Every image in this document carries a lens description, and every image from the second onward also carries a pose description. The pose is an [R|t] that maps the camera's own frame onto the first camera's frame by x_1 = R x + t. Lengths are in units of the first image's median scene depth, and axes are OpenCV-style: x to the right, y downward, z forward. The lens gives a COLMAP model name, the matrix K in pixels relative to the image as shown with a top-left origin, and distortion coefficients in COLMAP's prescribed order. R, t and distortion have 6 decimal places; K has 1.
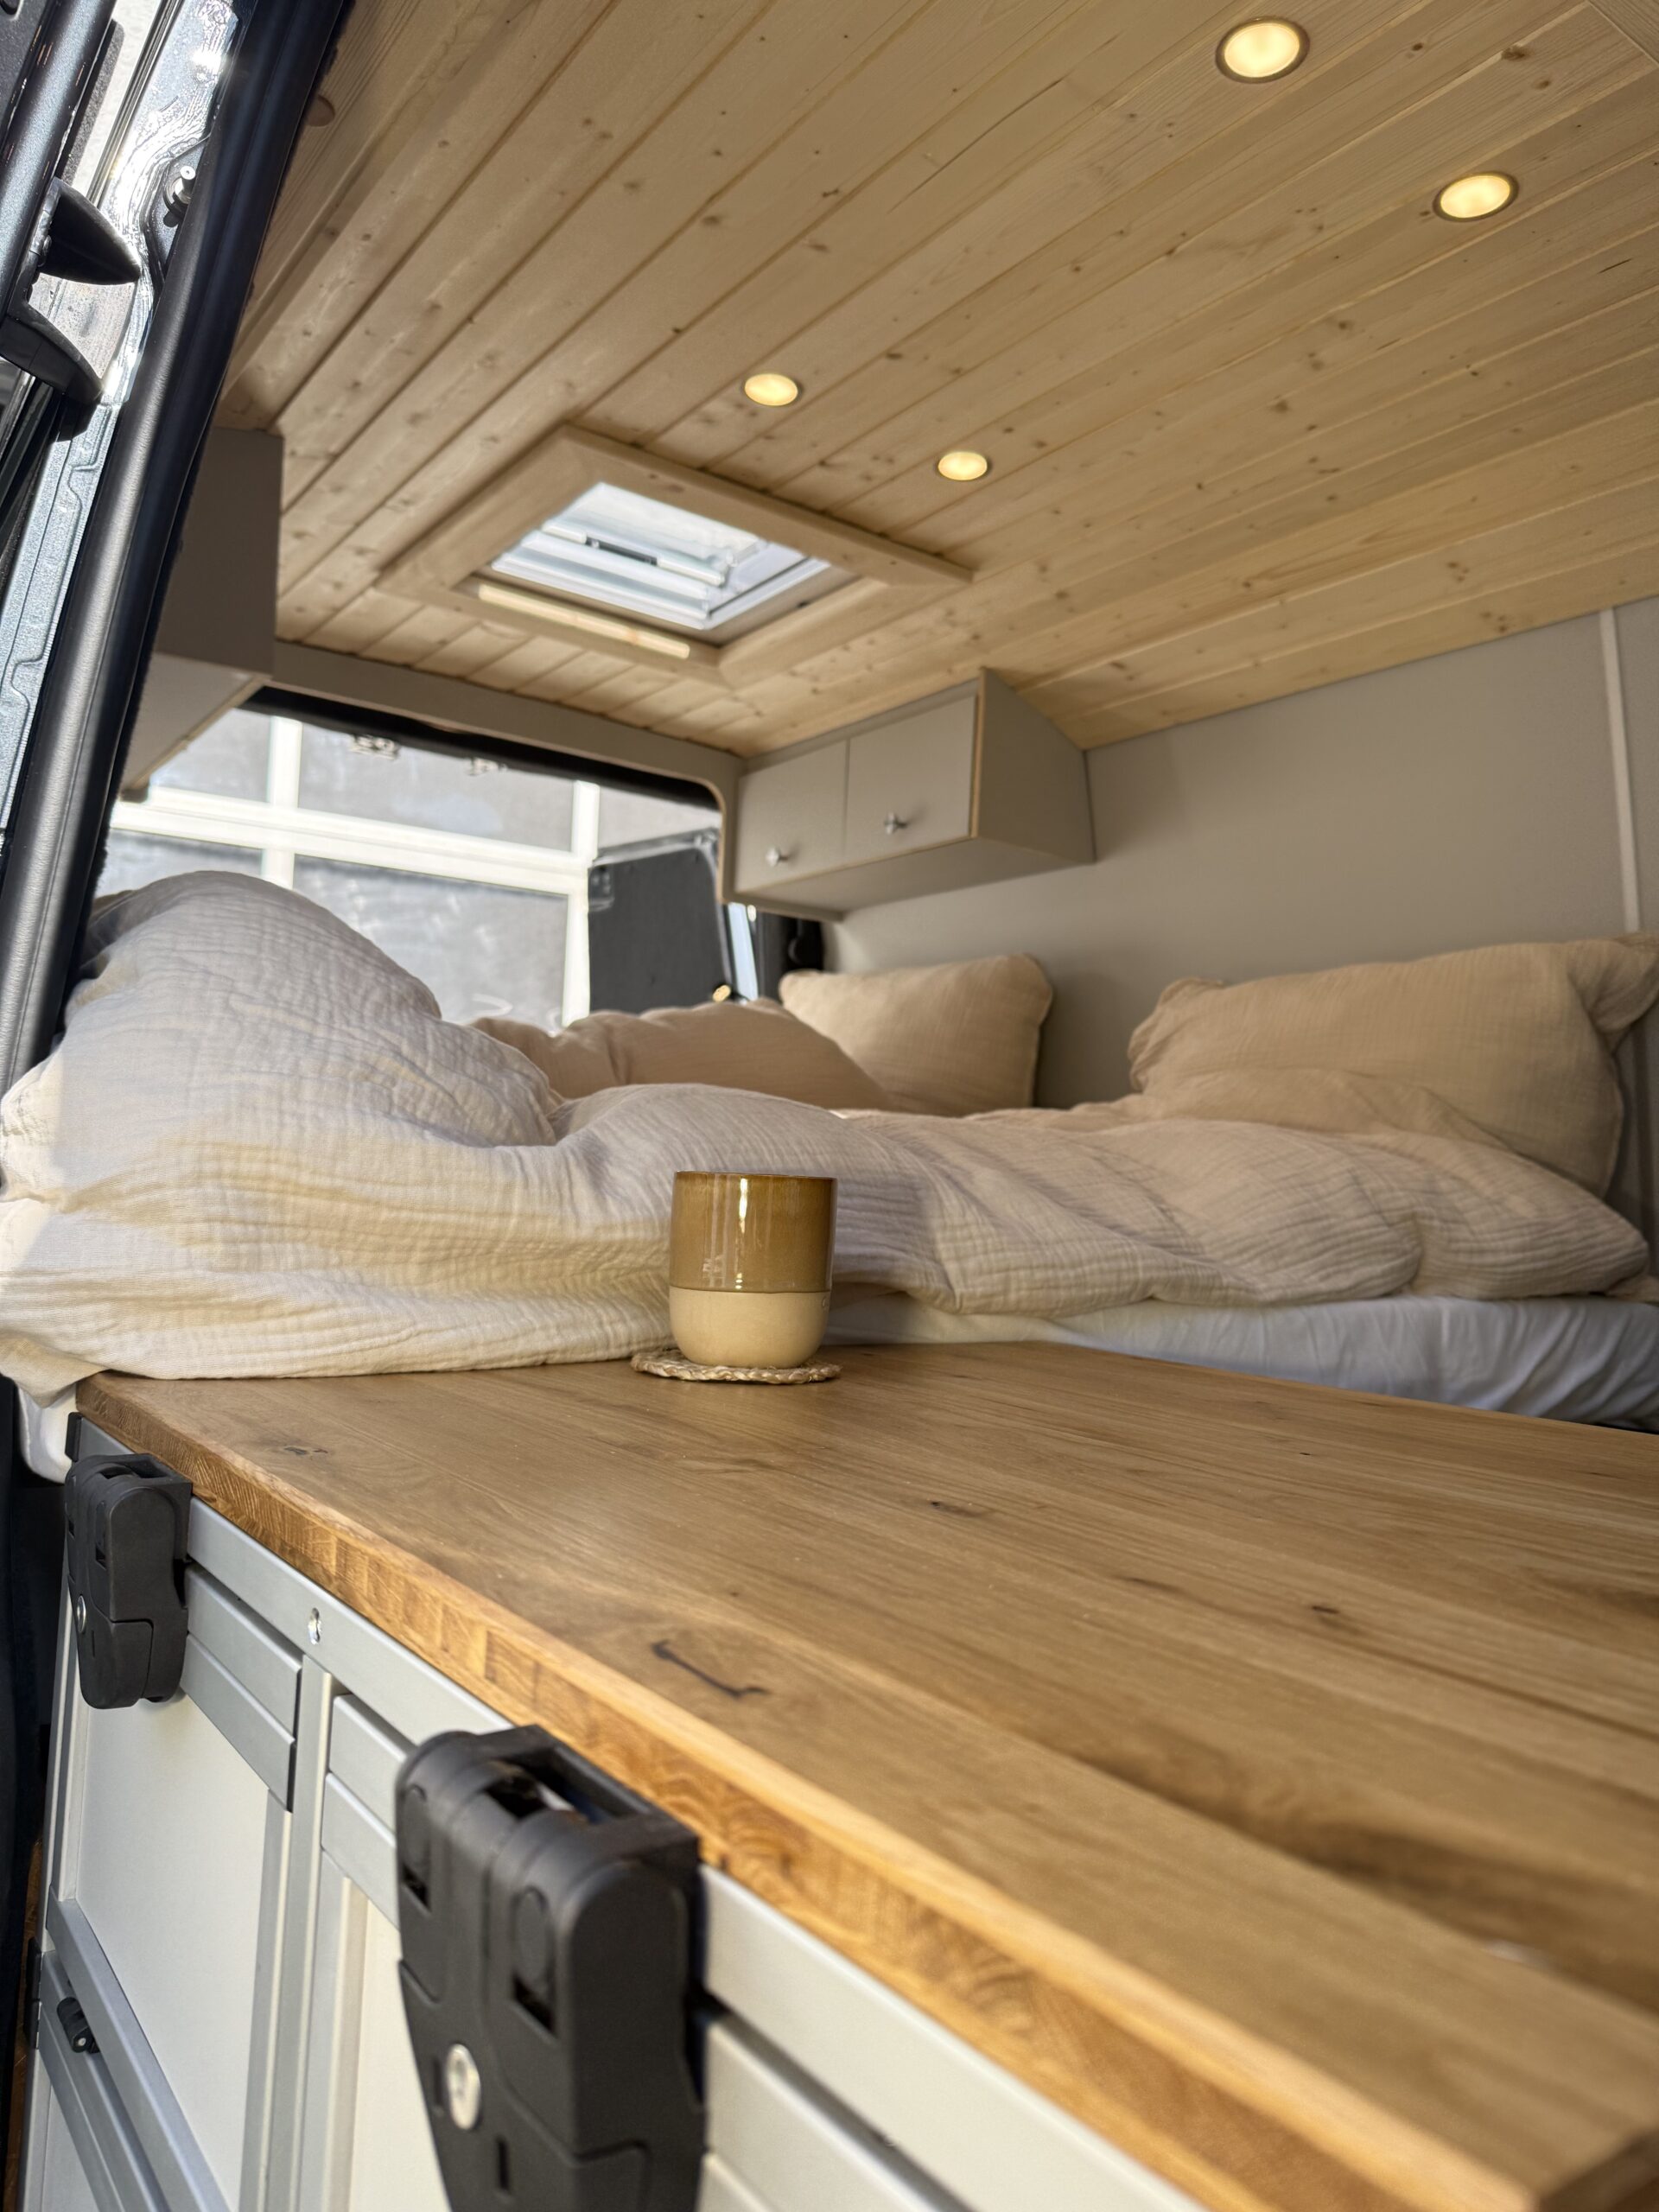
lens RADIAL K [[1561.4, 0, 830.7], [0, 1561.4, 1159.4], [0, 0, 1]] dist [0.006129, 0.000982]
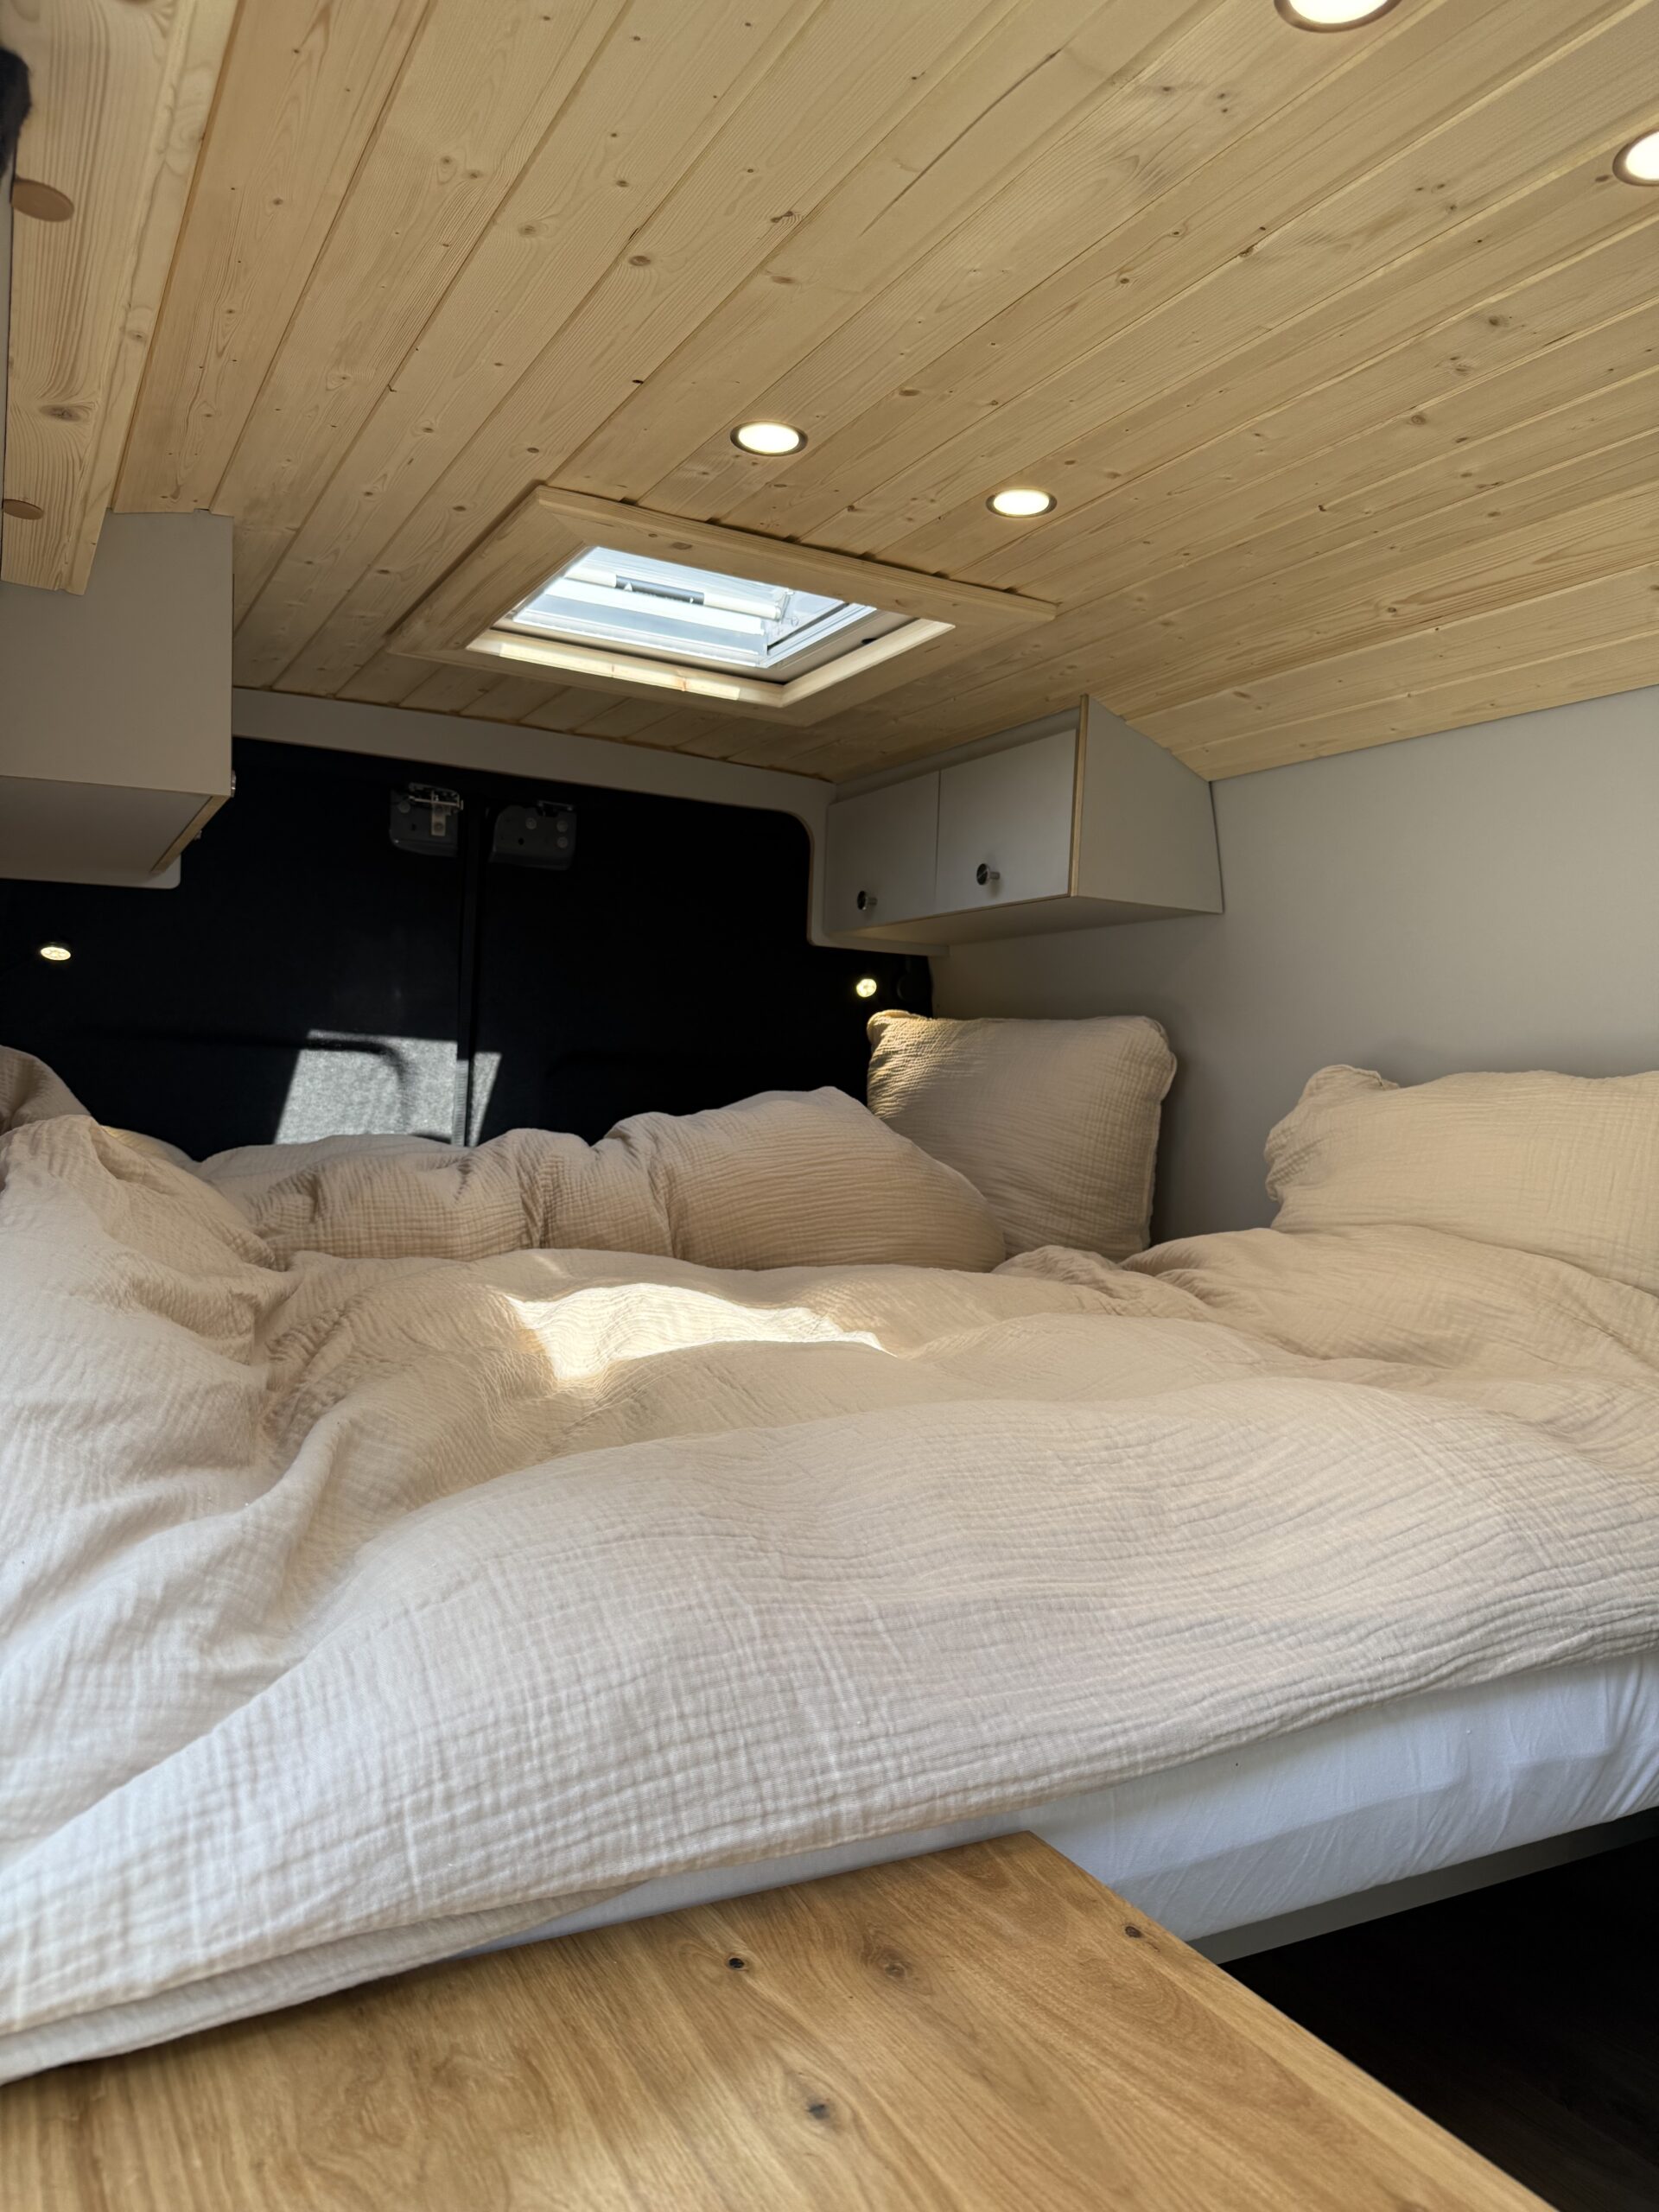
lens RADIAL K [[1556.3, 0, 829.5], [0, 1556.3, 1106.0], [0, 0, 1]] dist [0.009666, 0.004908]
pose [[0.992423, -0.012714, -0.122210, 0.099884], [0.015163, 0.999702, 0.019131, -0.179844], [0.121931, -0.020839, 0.992320, 0.215824]]
